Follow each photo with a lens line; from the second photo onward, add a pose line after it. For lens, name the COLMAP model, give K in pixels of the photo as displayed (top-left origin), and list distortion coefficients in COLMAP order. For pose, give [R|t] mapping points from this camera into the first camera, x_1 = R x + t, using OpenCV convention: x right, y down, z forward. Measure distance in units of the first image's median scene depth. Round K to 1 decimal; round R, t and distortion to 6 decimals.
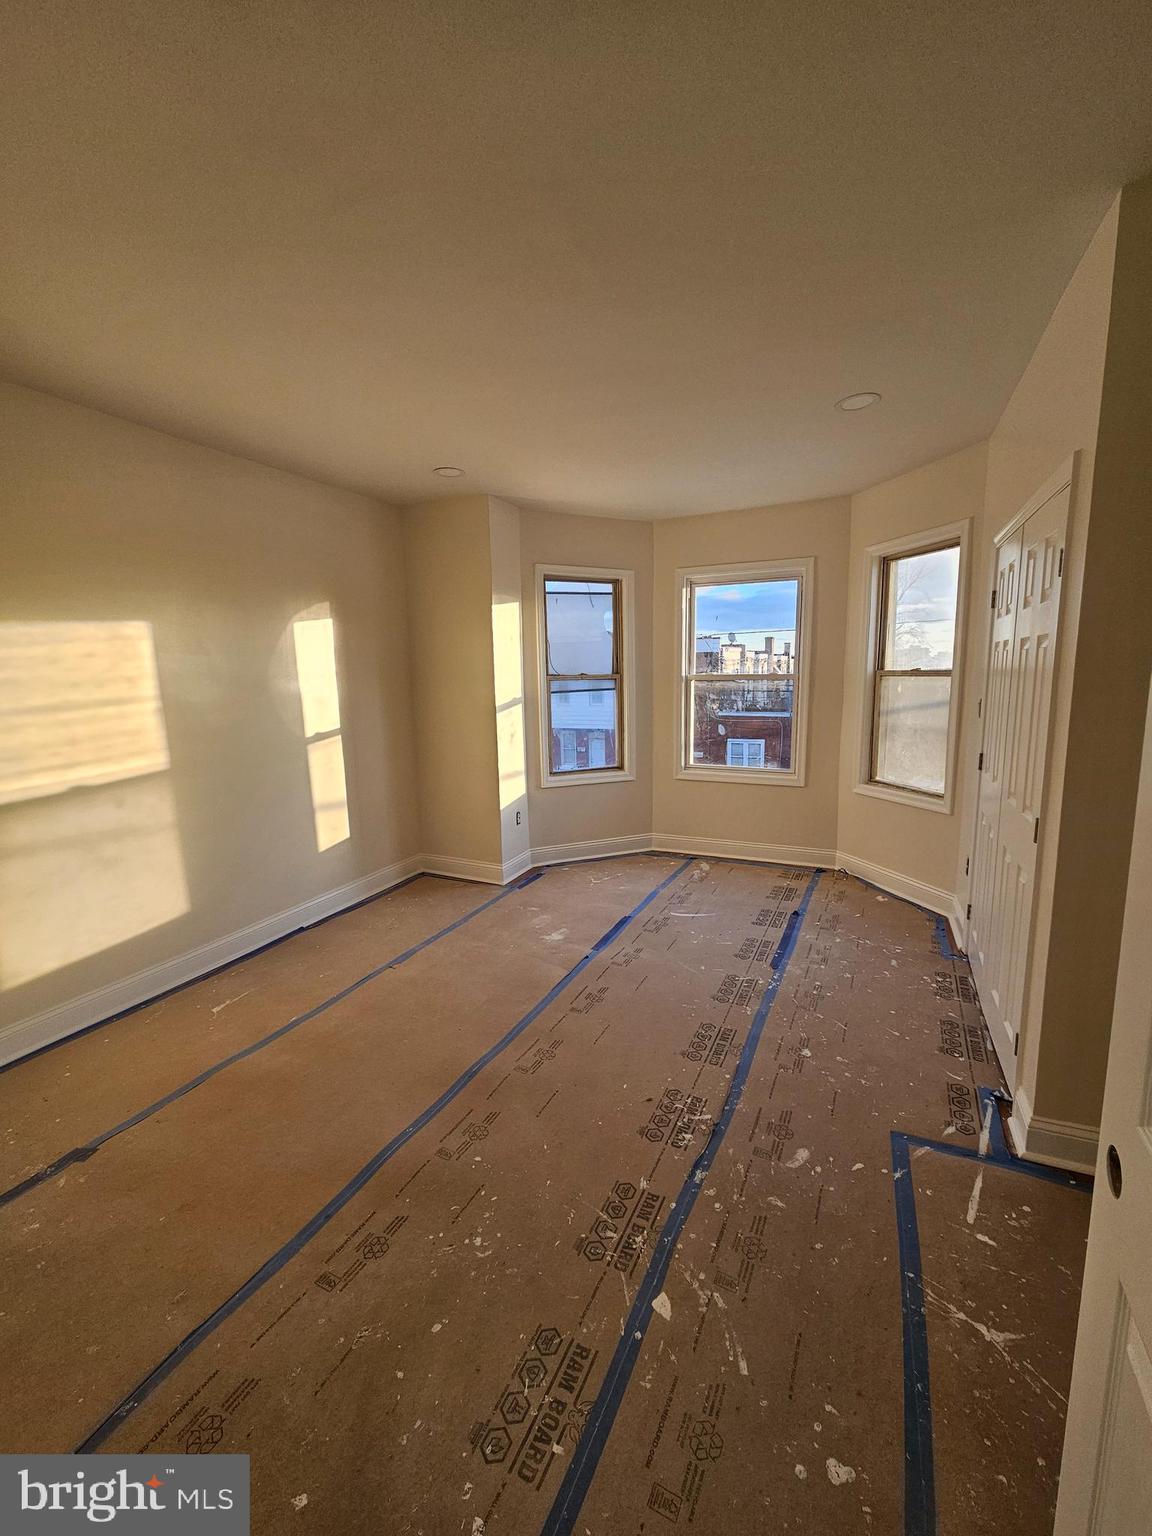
lens RADIAL K [[628.4, 0, 581.5], [0, 628.4, 767.9], [0, 0, 1]] dist [0.002152, 0.000973]
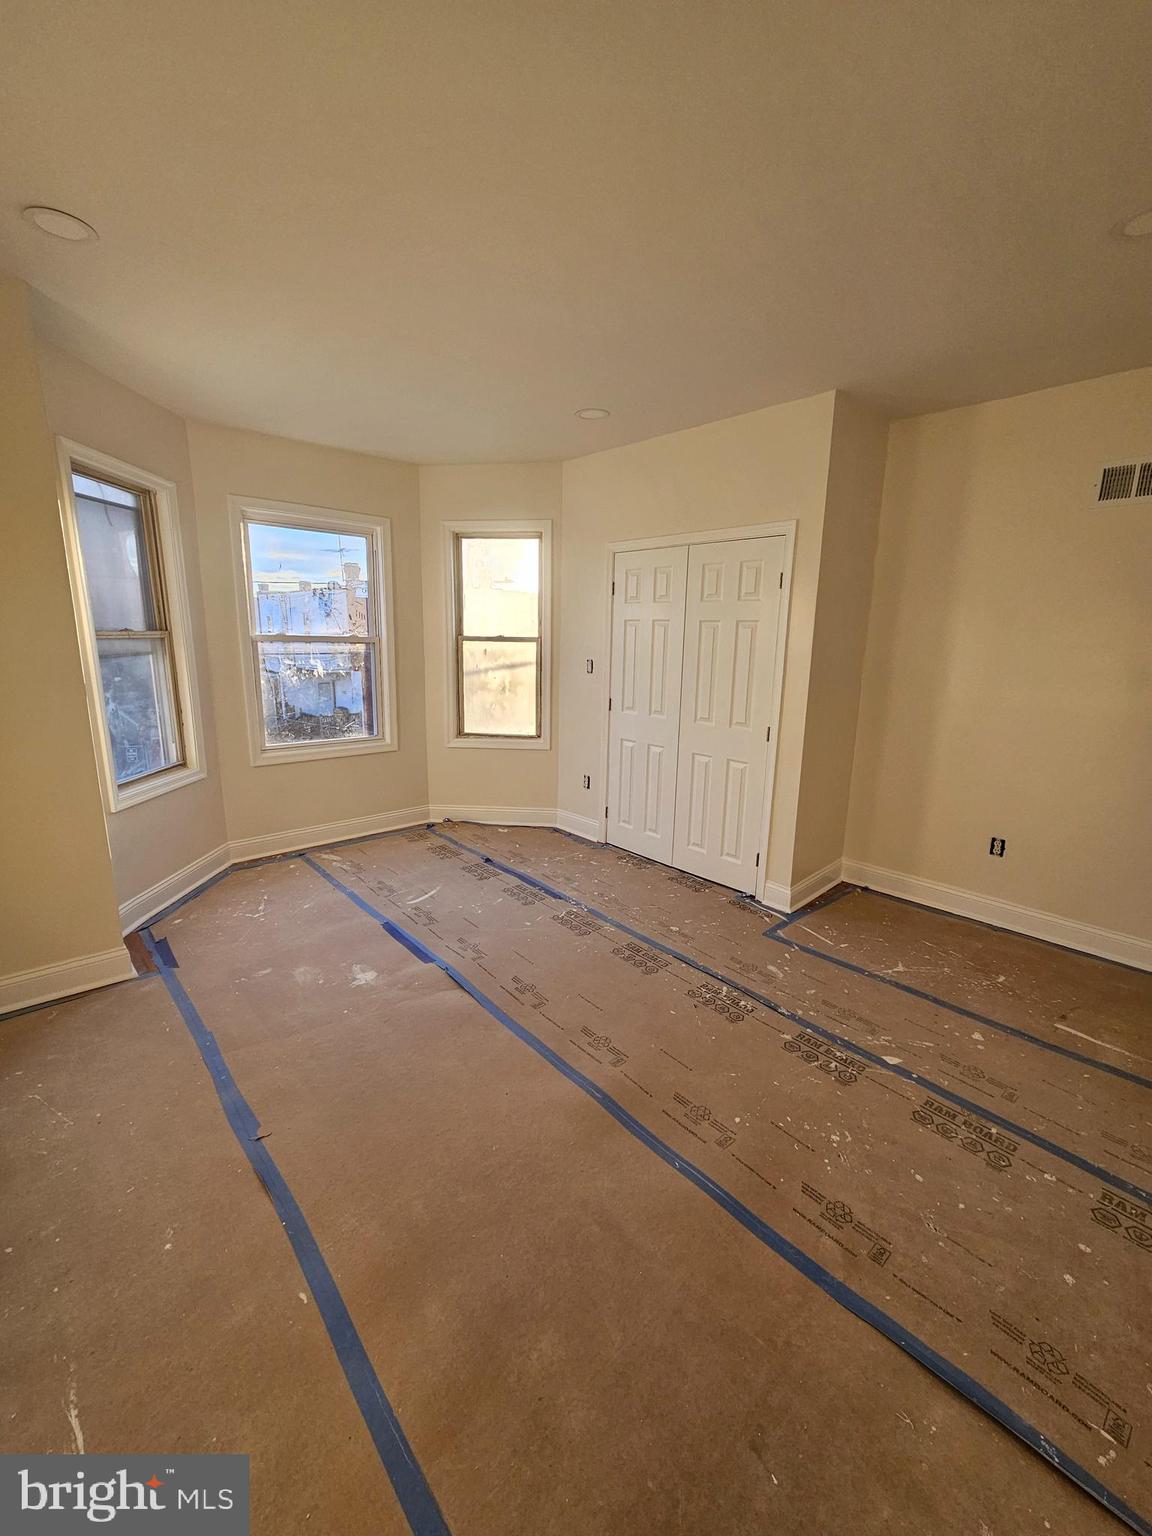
lens RADIAL K [[628.4, 0, 583.4], [0, 628.4, 768.1], [0, 0, 1]] dist [0.002152, 0.000973]
pose [[0.383586, -0.168000, 0.908096, -0.567339], [0.115701, 0.984309, 0.133227, -0.052363], [-0.916229, 0.053963, 0.397005, 0.415268]]
